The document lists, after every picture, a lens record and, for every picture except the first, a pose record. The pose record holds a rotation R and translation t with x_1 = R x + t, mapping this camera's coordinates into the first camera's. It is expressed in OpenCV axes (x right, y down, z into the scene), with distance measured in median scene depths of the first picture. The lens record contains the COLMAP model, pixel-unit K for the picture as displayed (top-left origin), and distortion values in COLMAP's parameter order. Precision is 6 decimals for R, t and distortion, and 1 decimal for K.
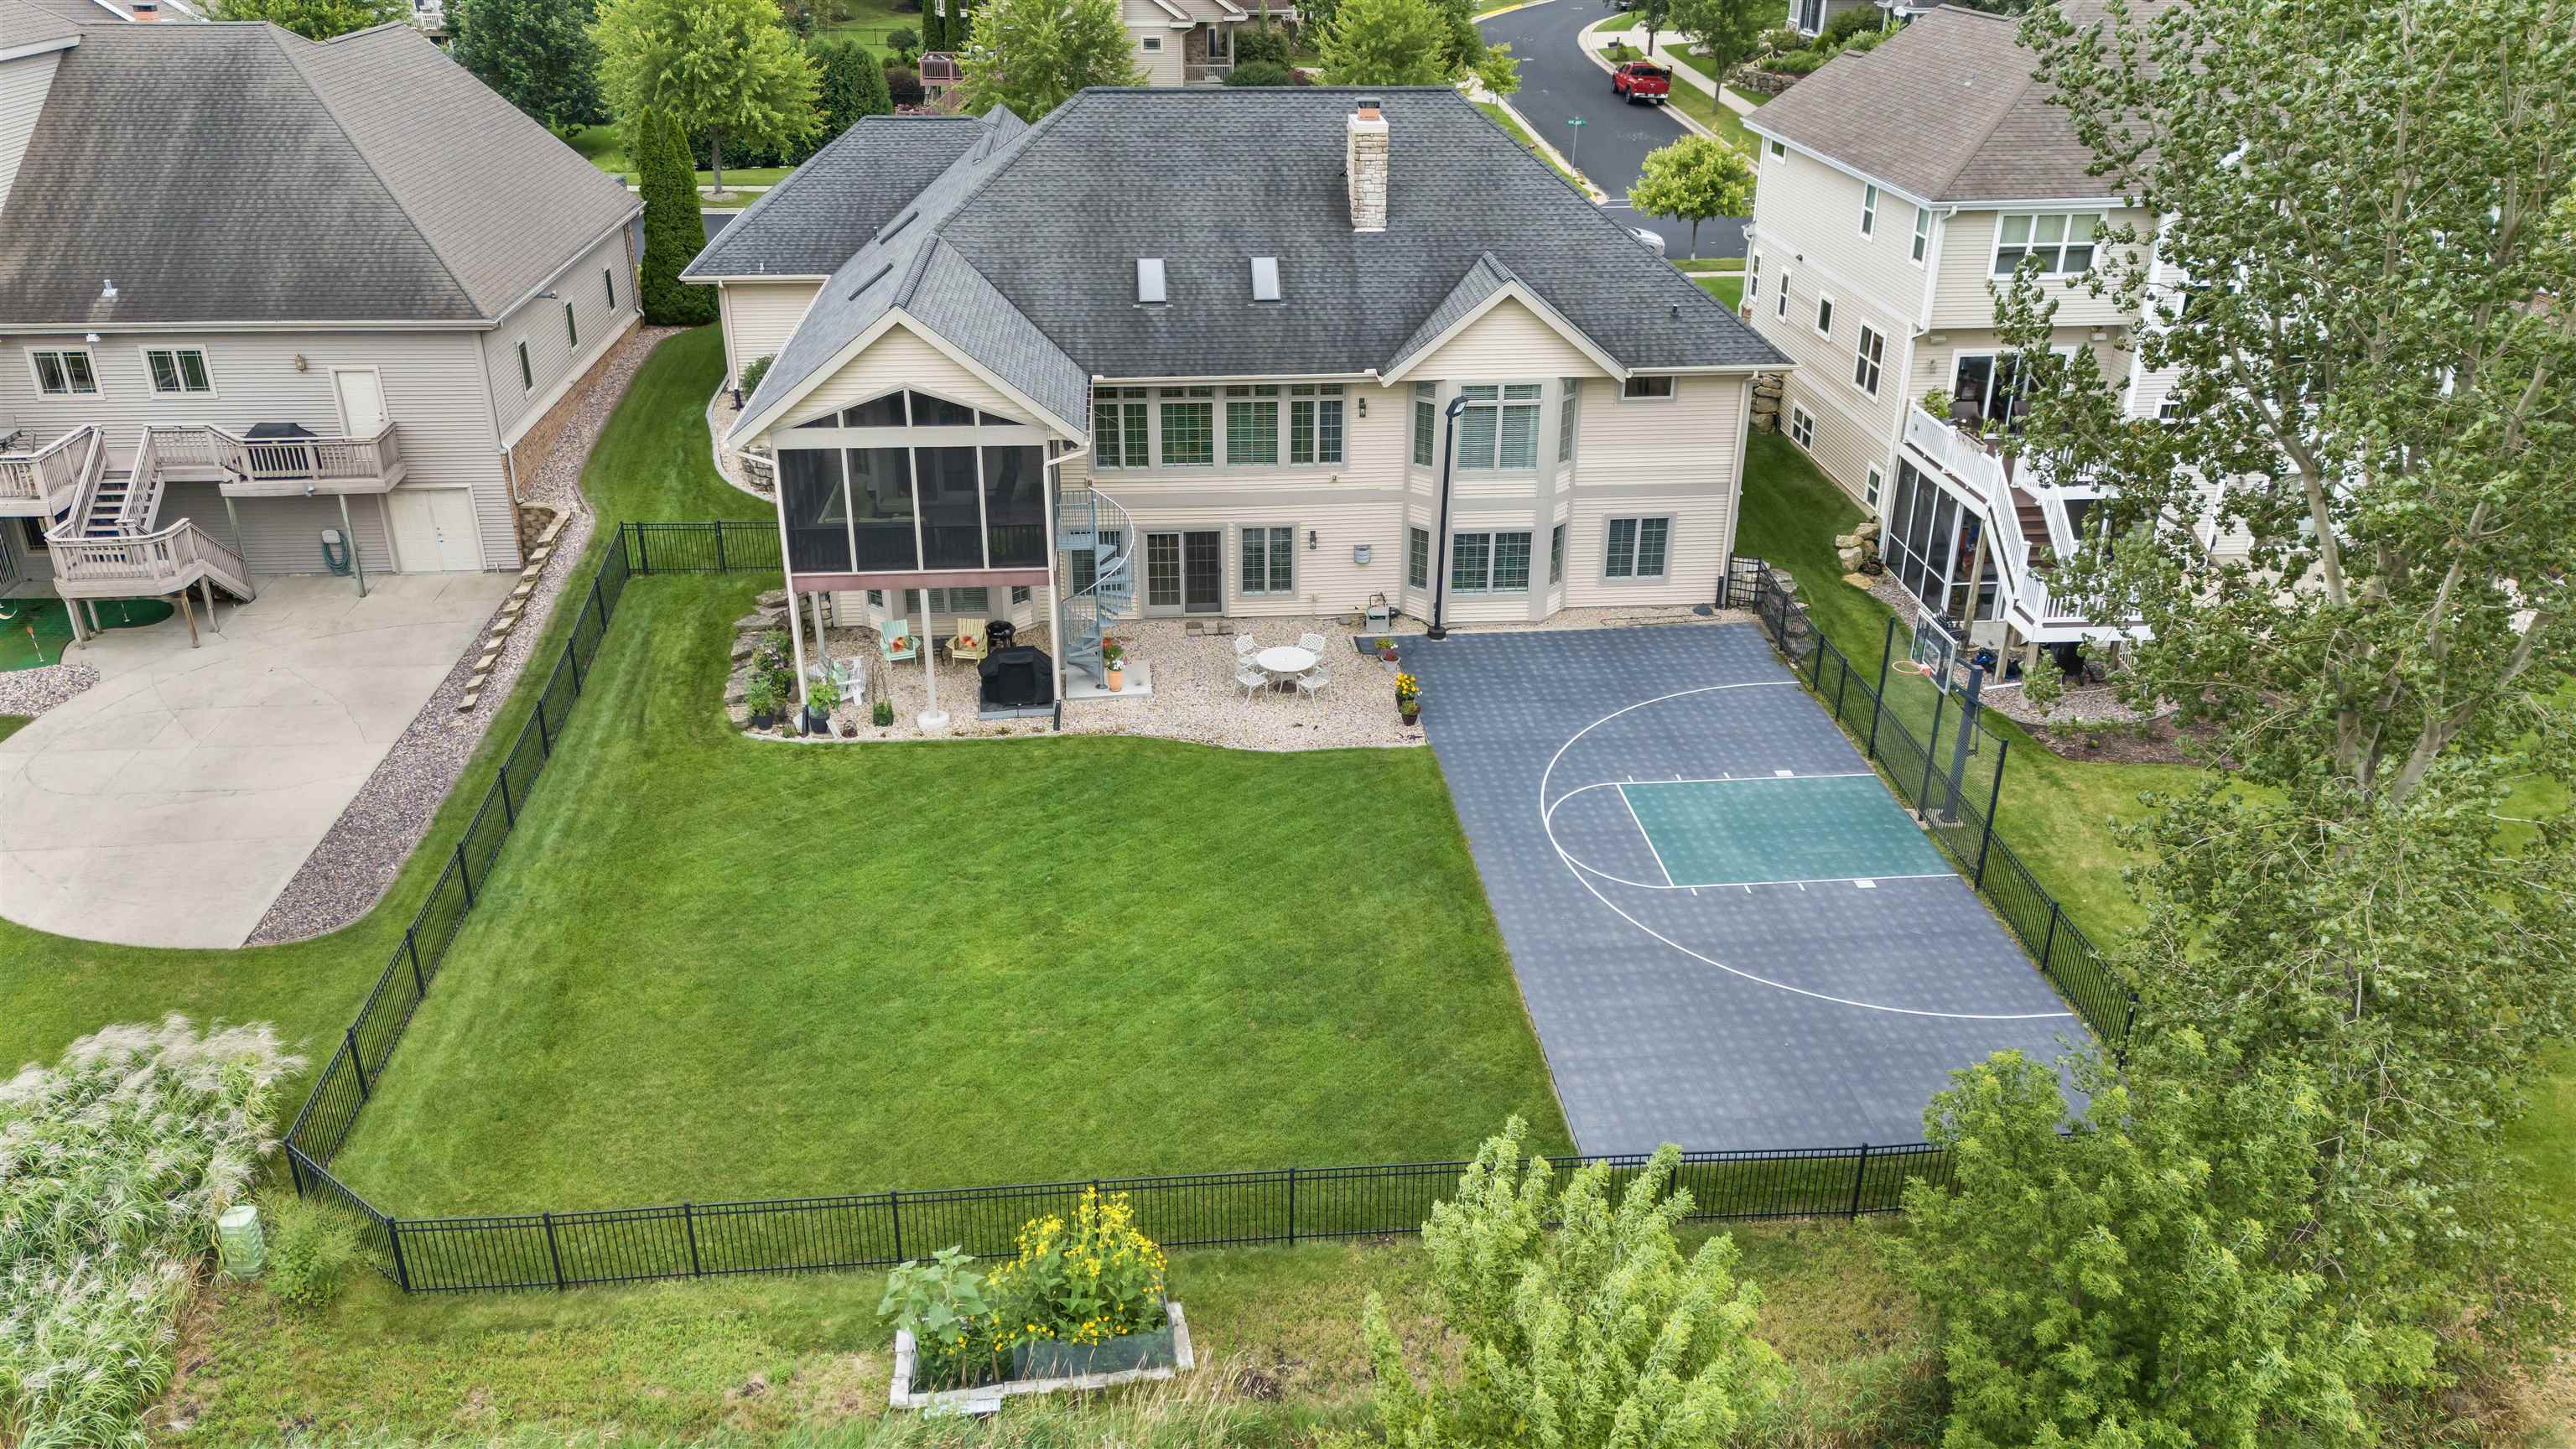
lens RADIAL K [[1862.6, 0, 1301.1], [0, 1862.6, 726.5], [0, 0, 1]] dist [0.071597, -0.080071]
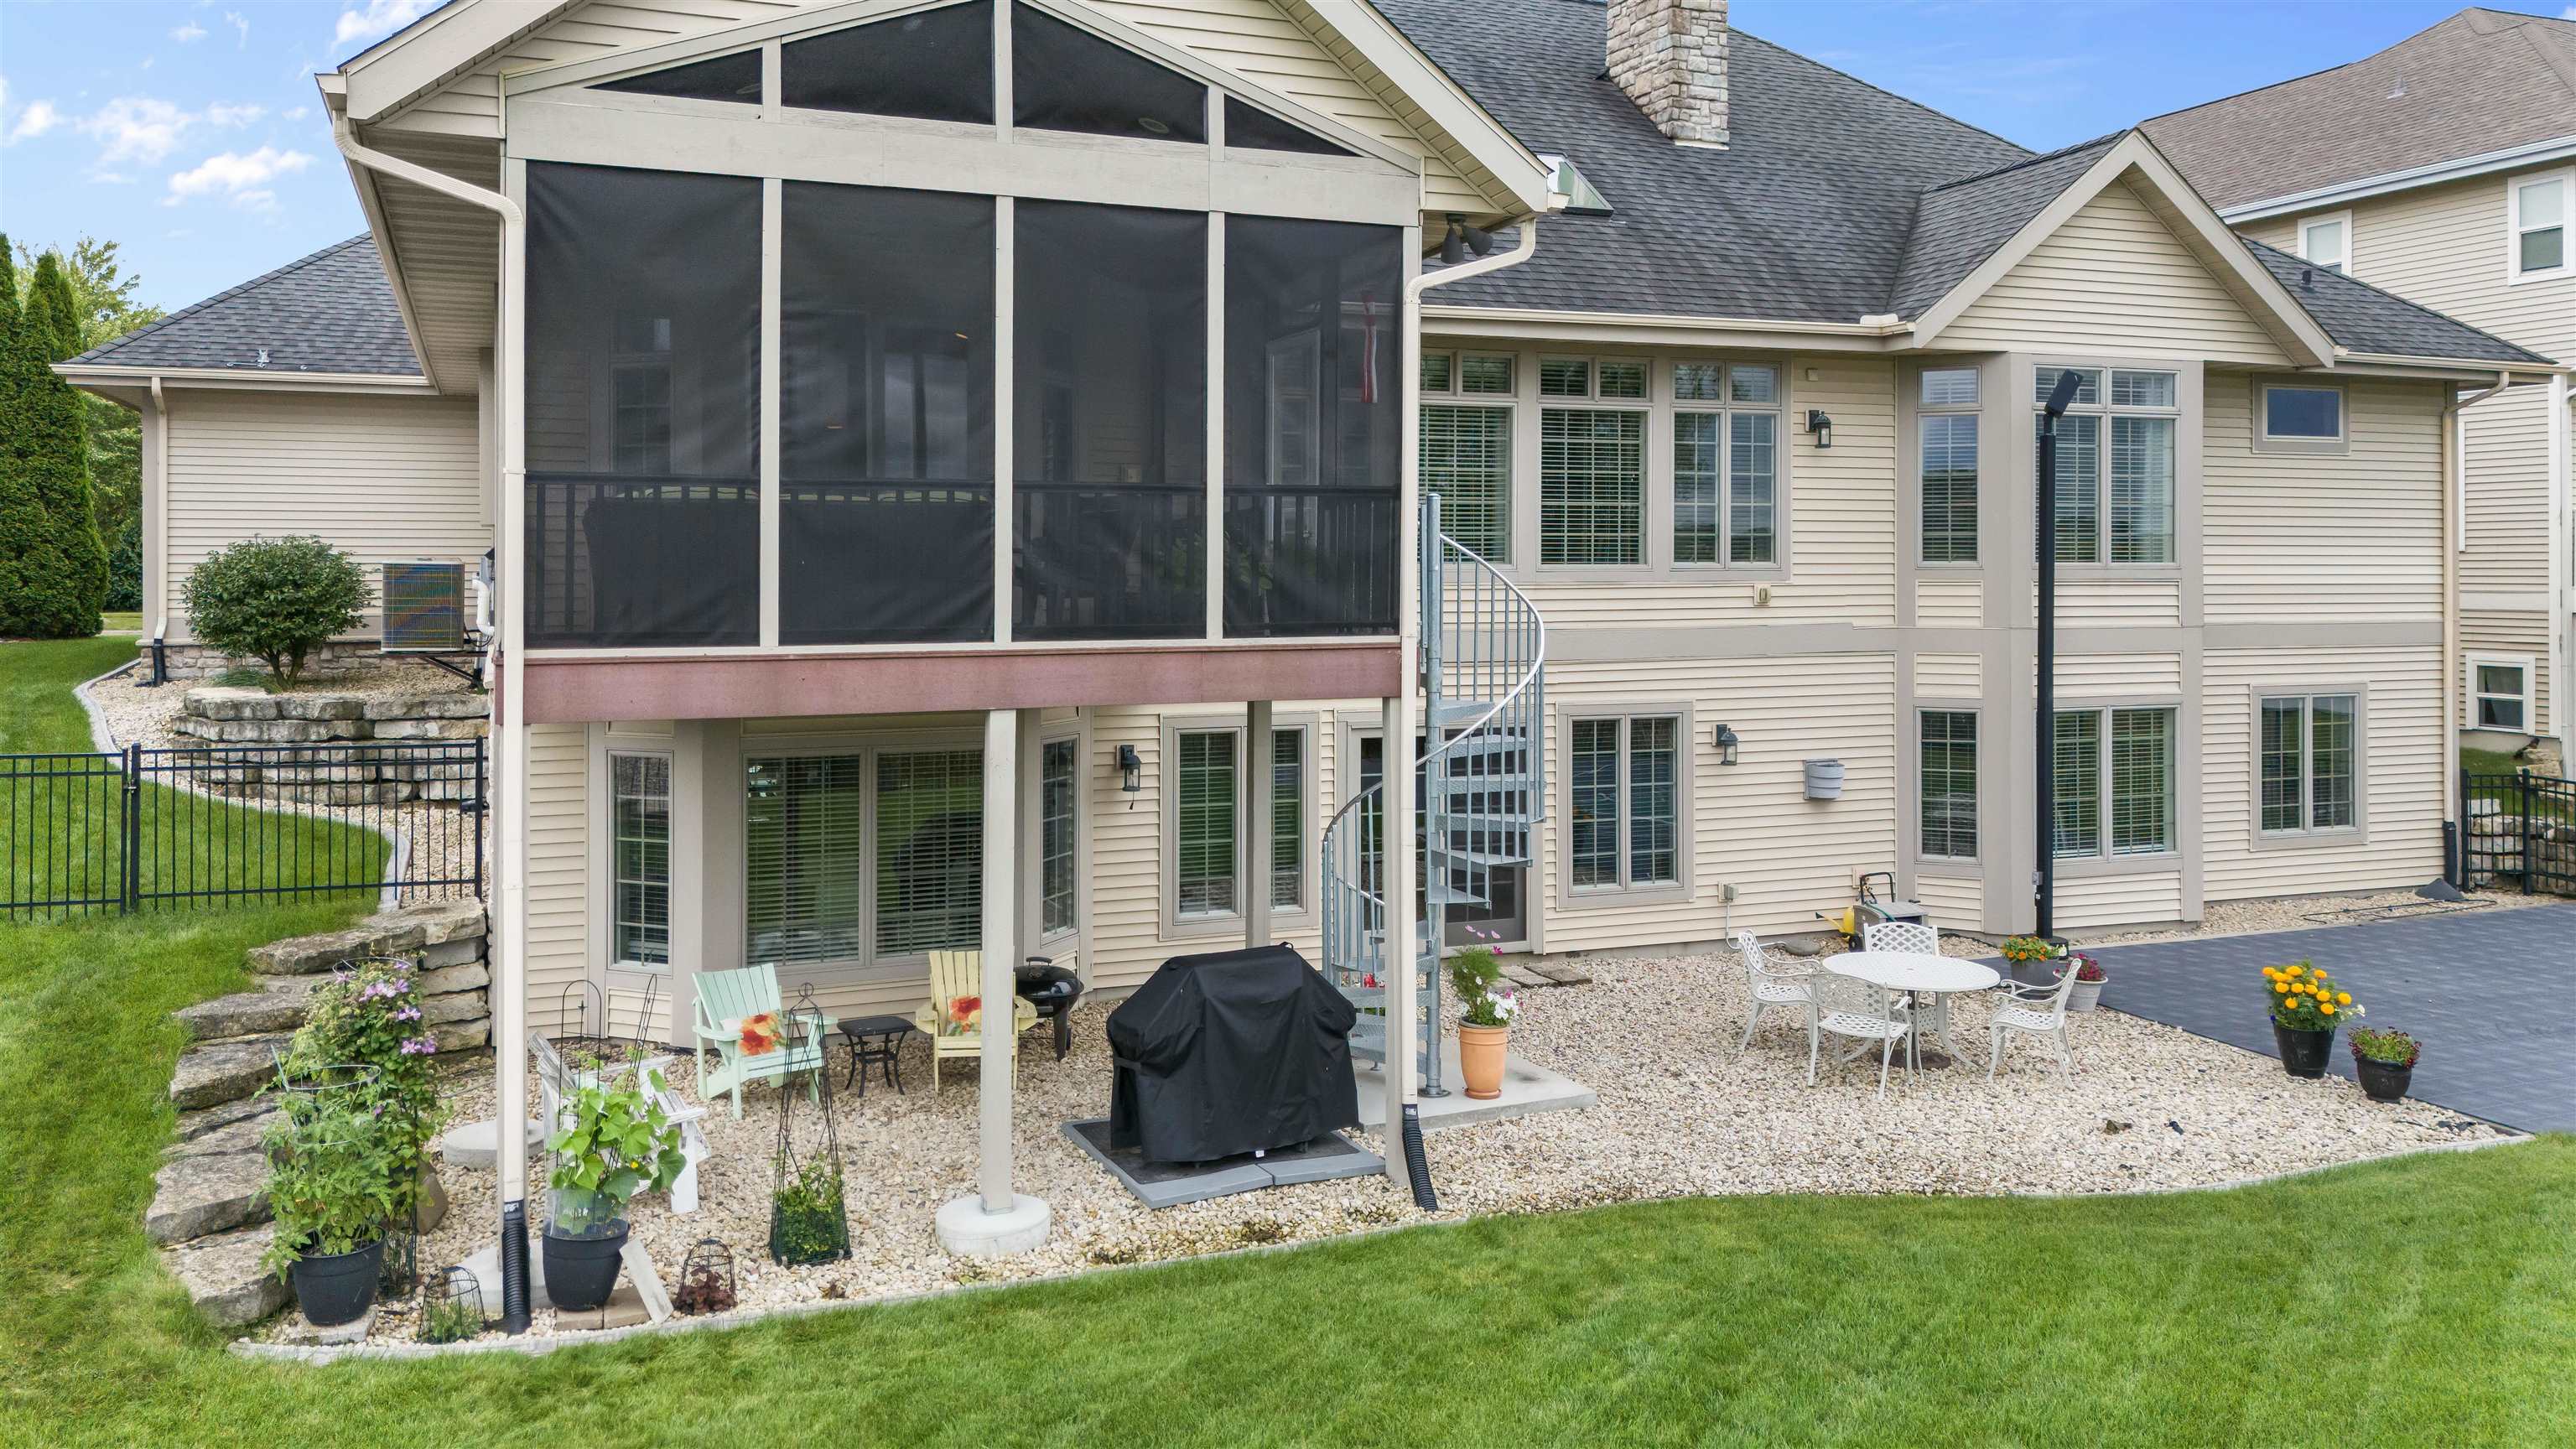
lens RADIAL K [[1926.8, 0, 1290.5], [0, 1926.8, 567.3], [0, 0, 1]] dist [0.069736, -0.062652]
pose [[0.958960, -0.008658, 0.283409, -0.216390], [0.127349, 0.906198, -0.403221, 0.027552], [-0.253334, 0.422765, 0.870110, 0.642419]]
